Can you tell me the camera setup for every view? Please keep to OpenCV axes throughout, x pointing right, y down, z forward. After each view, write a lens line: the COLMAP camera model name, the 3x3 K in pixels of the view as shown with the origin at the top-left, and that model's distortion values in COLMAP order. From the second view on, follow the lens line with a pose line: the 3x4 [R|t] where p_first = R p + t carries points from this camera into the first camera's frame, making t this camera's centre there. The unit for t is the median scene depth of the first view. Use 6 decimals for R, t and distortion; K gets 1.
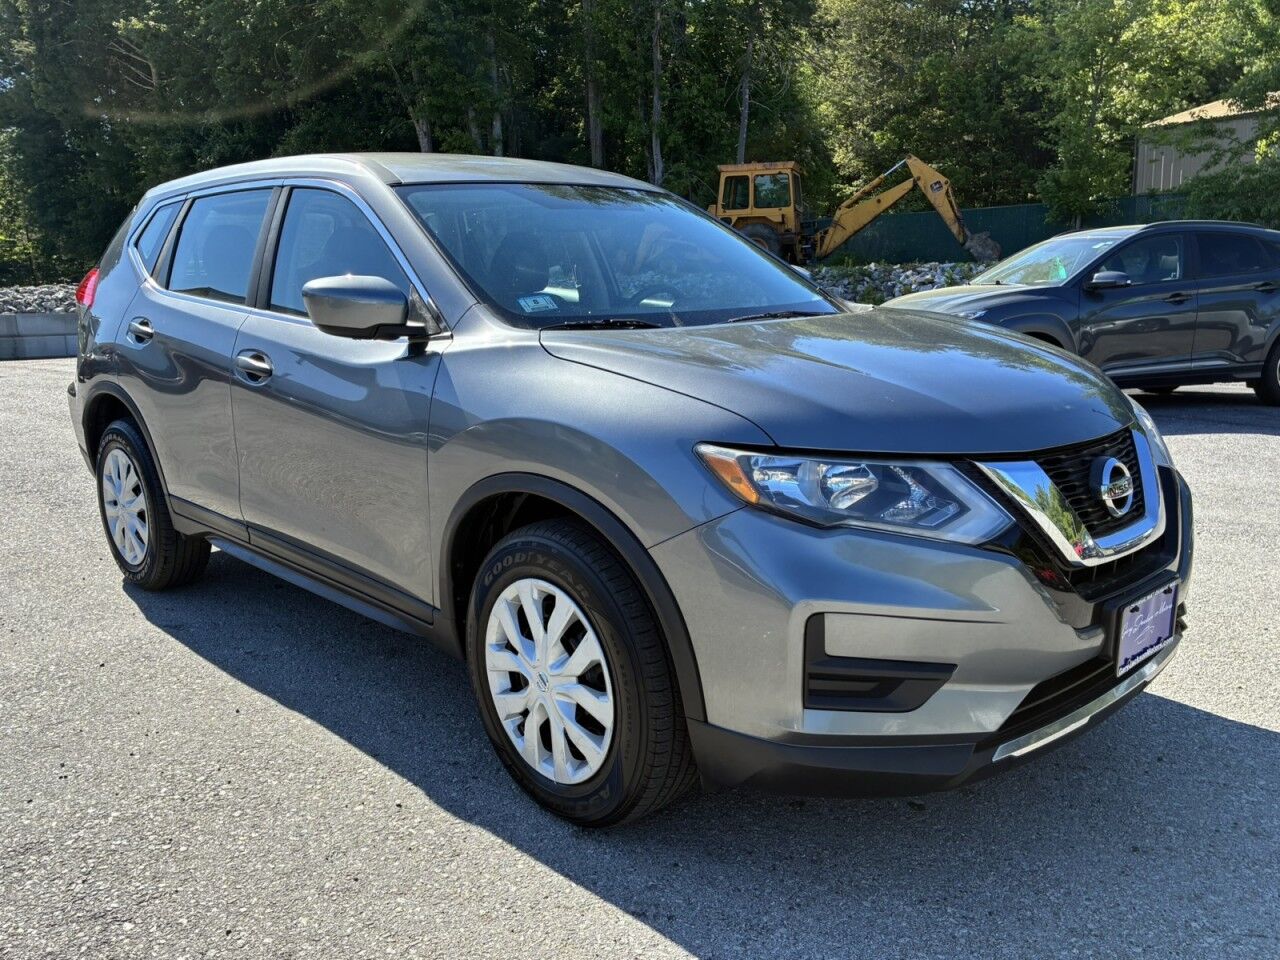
lens RADIAL K [[1129.0, 0, 635.9], [0, 1129.0, 488.8], [0, 0, 1]] dist [0.036490, -0.014778]
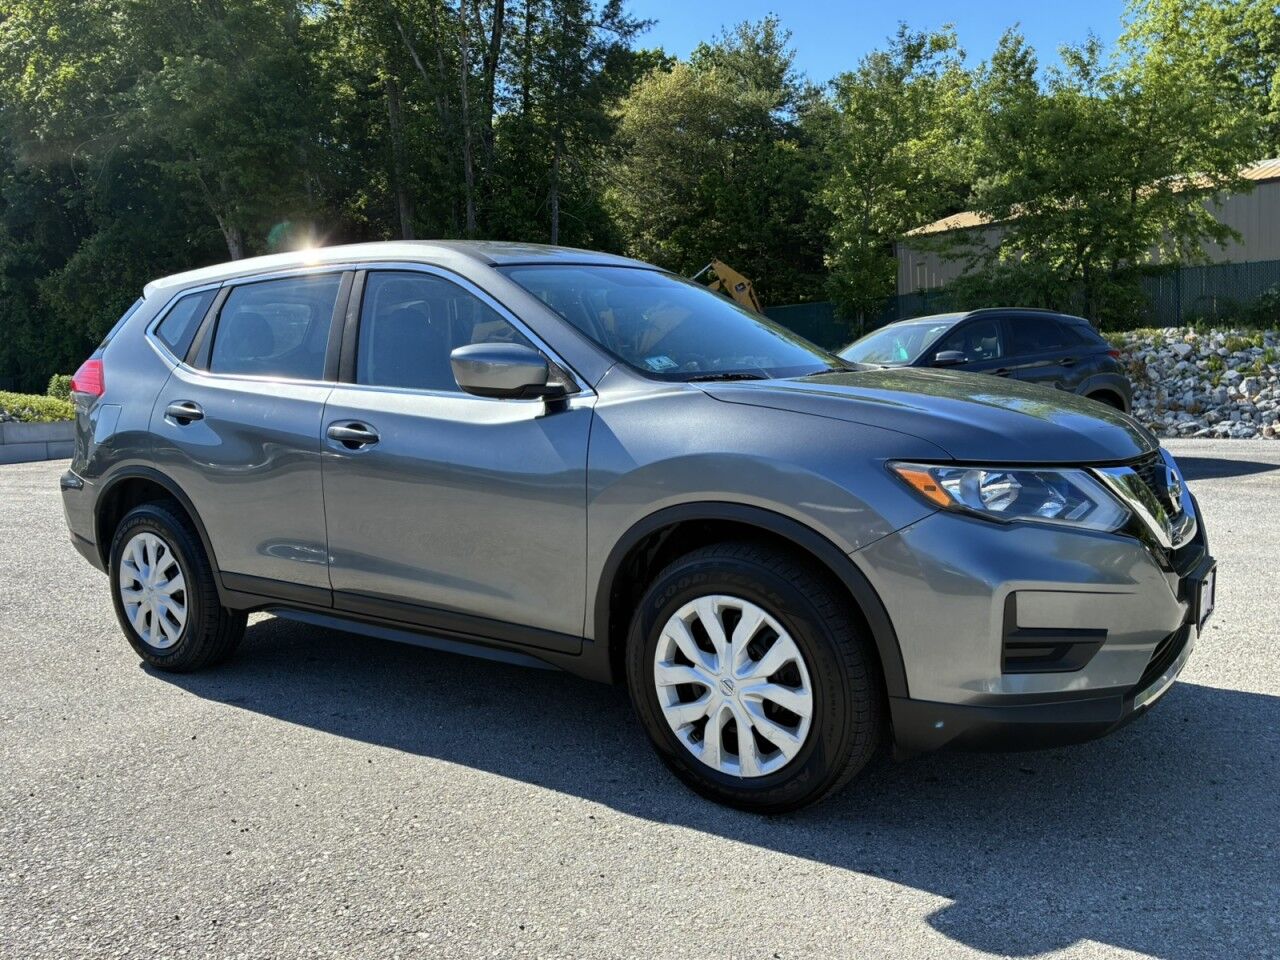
lens RADIAL K [[1103.0, 0, 643.7], [0, 1103.0, 485.4], [0, 0, 1]] dist [0.033671, -0.016783]
pose [[0.979033, -0.046488, 0.198327, -0.302404], [0.064011, 0.994502, -0.082876, 0.045814], [-0.193384, 0.093834, 0.976626, -0.063770]]
